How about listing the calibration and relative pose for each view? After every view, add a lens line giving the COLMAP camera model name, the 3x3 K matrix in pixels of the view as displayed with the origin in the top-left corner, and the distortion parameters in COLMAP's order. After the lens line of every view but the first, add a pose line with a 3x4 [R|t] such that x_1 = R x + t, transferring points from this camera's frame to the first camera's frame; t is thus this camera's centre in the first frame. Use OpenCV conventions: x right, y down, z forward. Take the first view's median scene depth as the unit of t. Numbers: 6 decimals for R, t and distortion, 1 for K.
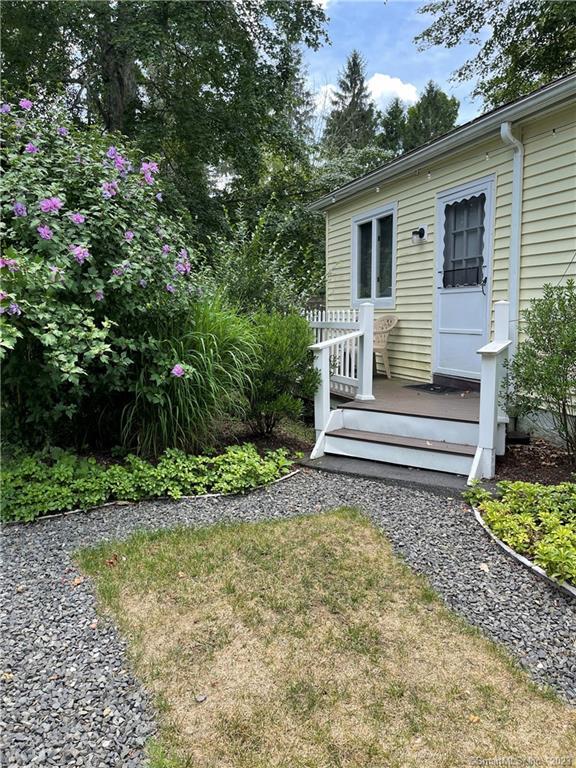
lens RADIAL K [[591.7, 0, 288.0], [0, 591.7, 384.0], [0, 0, 1]] dist [0.081229, -0.111272]
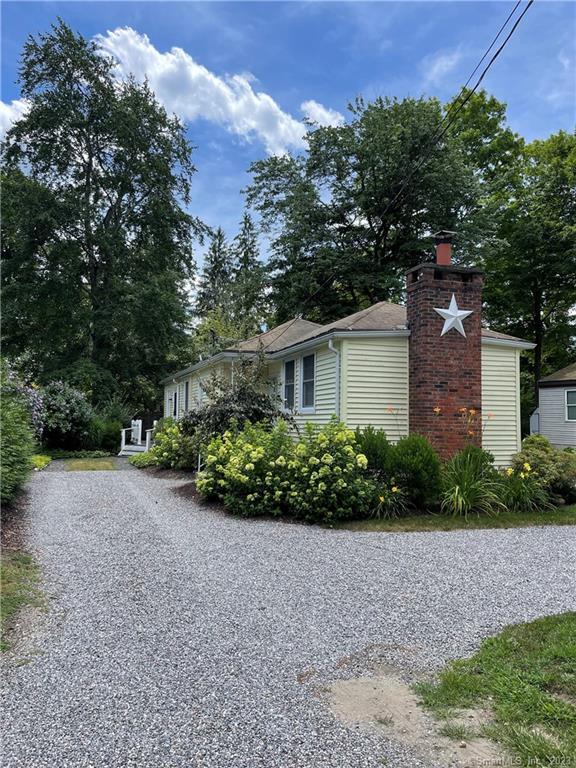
lens RADIAL K [[591.7, 0, 288.0], [0, 591.7, 384.0], [0, 0, 1]] dist [0.081229, -0.111272]
pose [[0.999754, 0.018768, -0.011856, 1.595921], [-0.020551, 0.984424, -0.174607, 0.417445], [0.008394, 0.174807, 0.984567, -4.077279]]
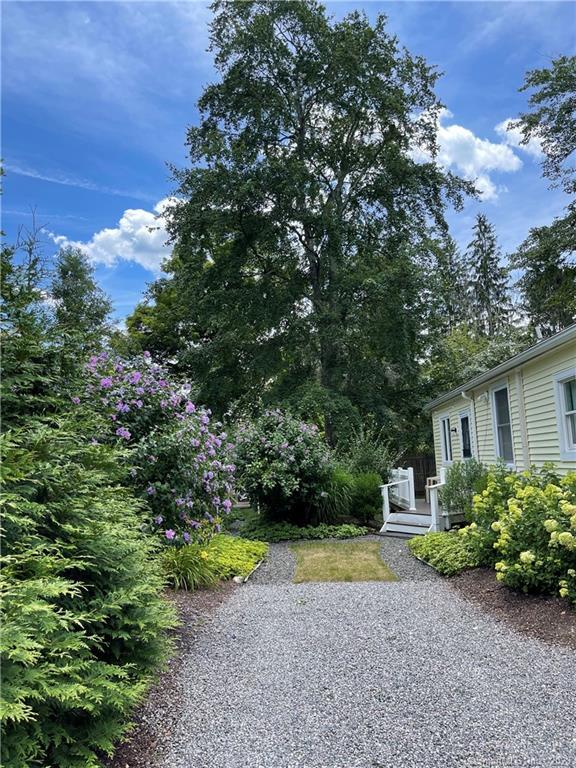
lens RADIAL K [[591.7, 0, 288.0], [0, 591.7, 384.0], [0, 0, 1]] dist [0.081229, -0.111272]
pose [[0.926186, -0.077175, -0.369085, 0.776966], [-0.014740, 0.970672, -0.239953, 0.152949], [0.376779, 0.227682, 0.897886, -1.824949]]
